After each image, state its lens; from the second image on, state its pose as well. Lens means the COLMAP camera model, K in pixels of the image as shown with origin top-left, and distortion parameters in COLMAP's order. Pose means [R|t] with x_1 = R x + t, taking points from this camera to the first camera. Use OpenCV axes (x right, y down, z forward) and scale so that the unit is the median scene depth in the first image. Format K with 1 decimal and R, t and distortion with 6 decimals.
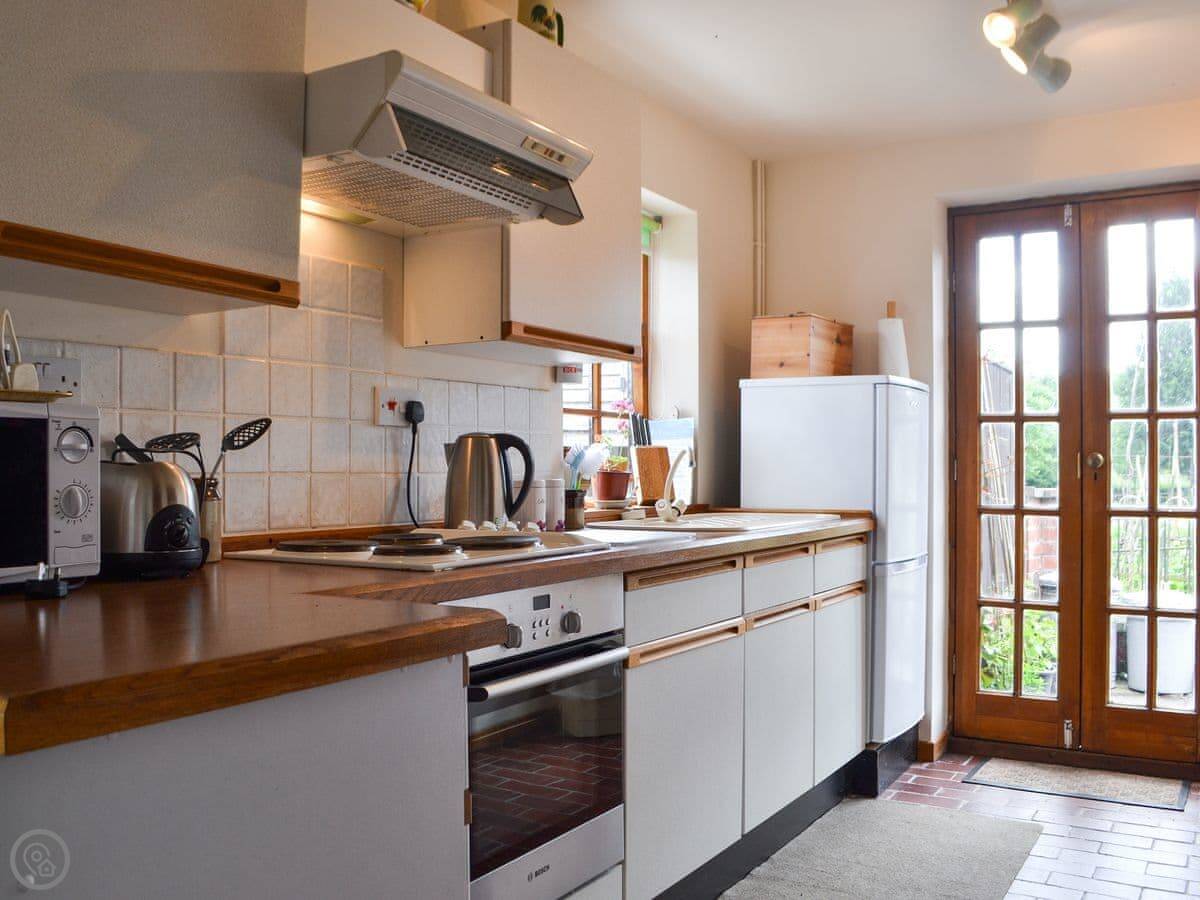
lens RADIAL K [[1143.3, 0, 600.0], [0, 1143.3, 450.0], [0, 0, 1]] dist [-0.070836, 0.008180]
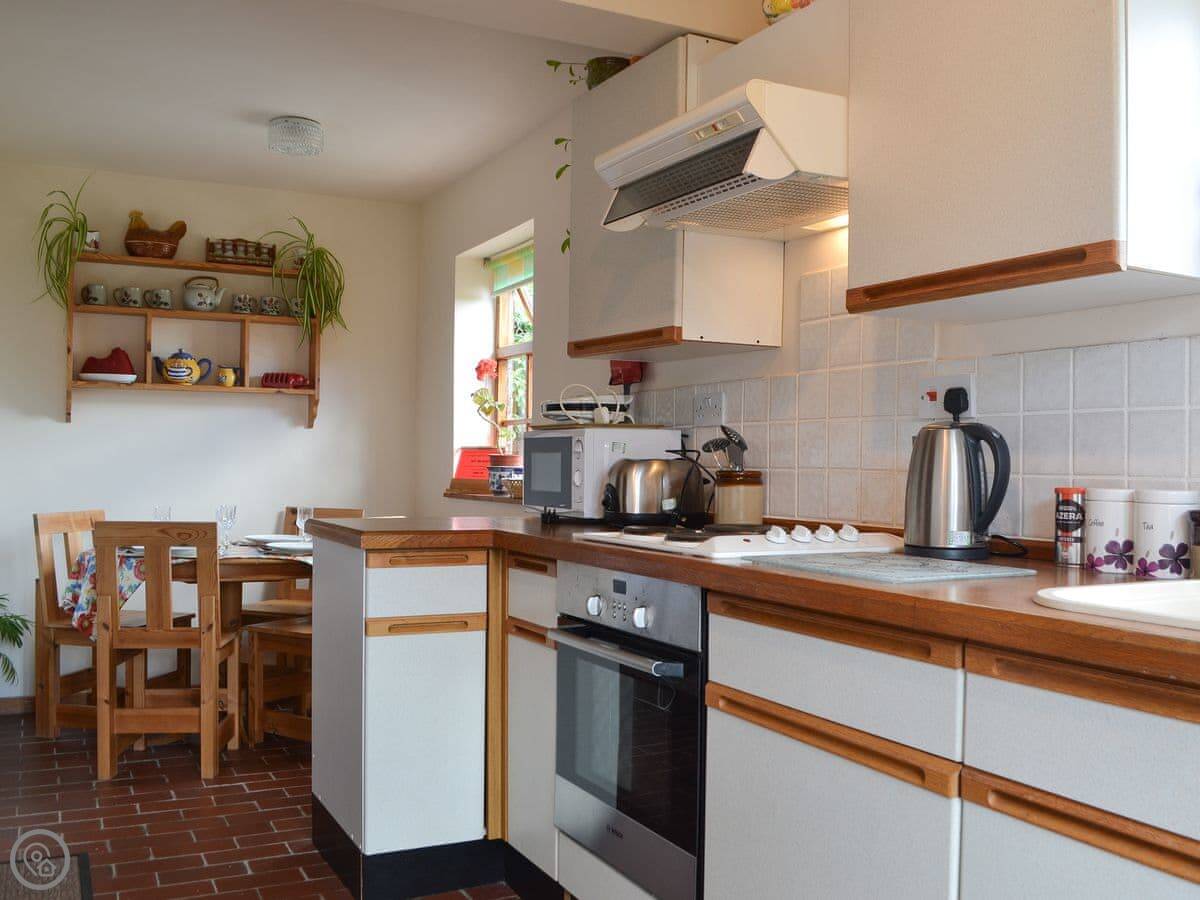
lens RADIAL K [[1143.3, 0, 600.0], [0, 1143.3, 450.0], [0, 0, 1]] dist [-0.070836, 0.008180]
pose [[-0.532653, -0.010238, -0.846272, 0.785733], [0.004027, 0.999885, -0.014631, 0.016683], [0.846324, -0.011201, -0.532550, 1.395073]]
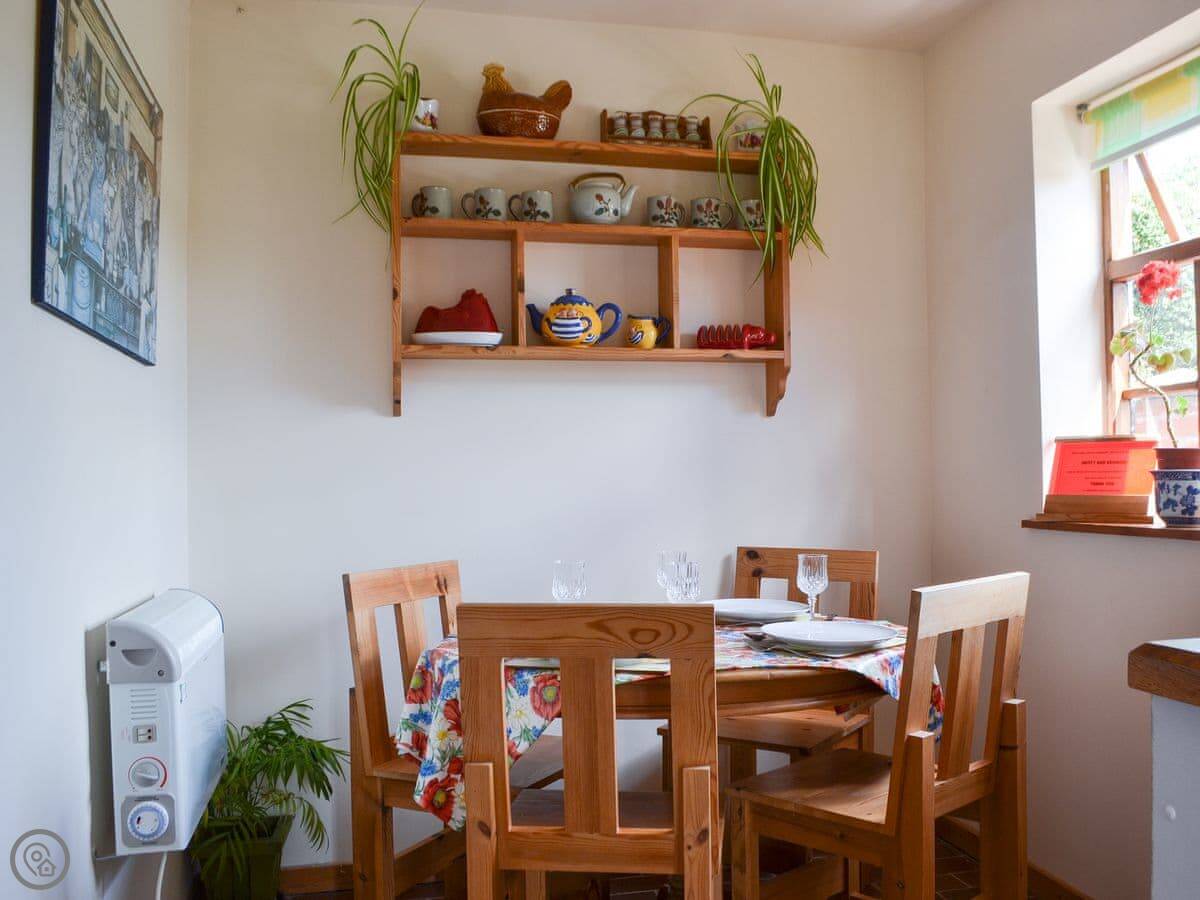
lens RADIAL K [[1143.3, 0, 600.0], [0, 1143.3, 450.0], [0, 0, 1]] dist [-0.070836, 0.008180]
pose [[-0.734744, -0.000862, -0.678344, 0.470743], [0.025431, 0.999261, -0.028816, 0.014514], [0.677867, -0.038423, -0.734180, 0.897091]]
